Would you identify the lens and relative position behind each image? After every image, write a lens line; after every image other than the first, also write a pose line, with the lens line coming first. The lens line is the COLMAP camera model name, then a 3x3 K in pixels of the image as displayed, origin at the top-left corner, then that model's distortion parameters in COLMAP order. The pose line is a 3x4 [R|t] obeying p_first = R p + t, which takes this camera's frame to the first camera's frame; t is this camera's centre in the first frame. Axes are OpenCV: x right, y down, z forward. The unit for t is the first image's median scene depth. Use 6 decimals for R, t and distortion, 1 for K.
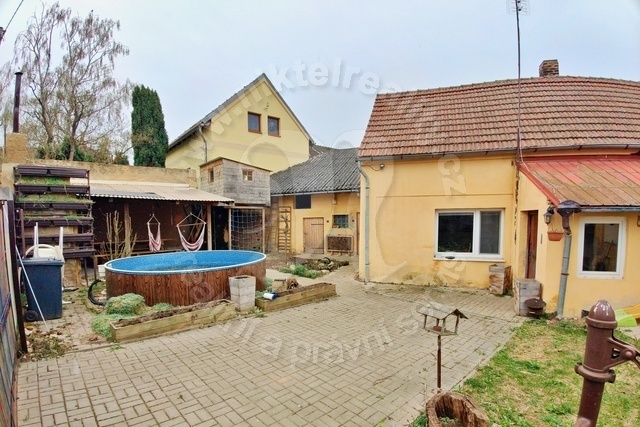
lens RADIAL K [[305.1, 0, 320.5], [0, 305.1, 243.8], [0, 0, 1]] dist [-0.002758, -0.036958]
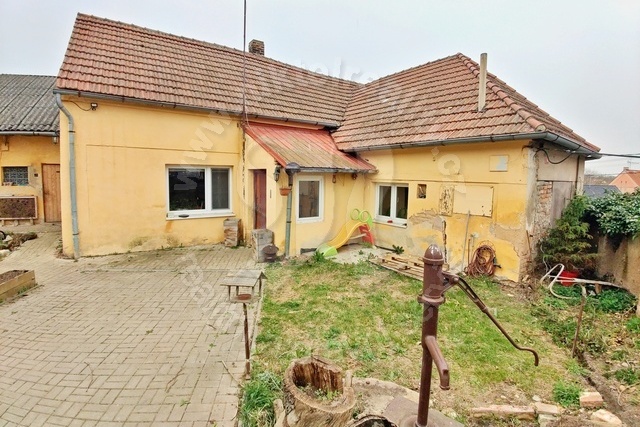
lens RADIAL K [[305.2, 0, 322.1], [0, 305.2, 200.2], [0, 0, 1]] dist [-0.012776, -0.031122]
pose [[0.599714, -0.045359, 0.798928, -0.077088], [0.042537, 0.998788, 0.024776, -0.010205], [-0.799083, 0.019126, 0.600916, 0.100791]]
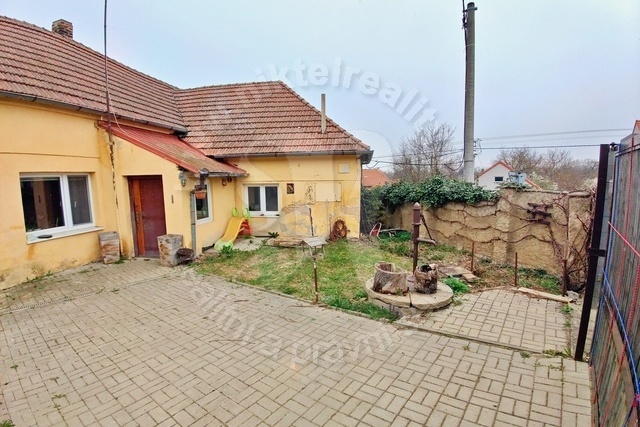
lens RADIAL K [[304.7, 0, 320.3], [0, 304.7, 221.2], [0, 0, 1]] dist [-0.001988, -0.036356]
pose [[-0.131024, -0.127510, 0.983145, -0.431111], [0.095766, 0.985428, 0.140569, -0.034680], [-0.986743, 0.112569, -0.116903, 0.455862]]
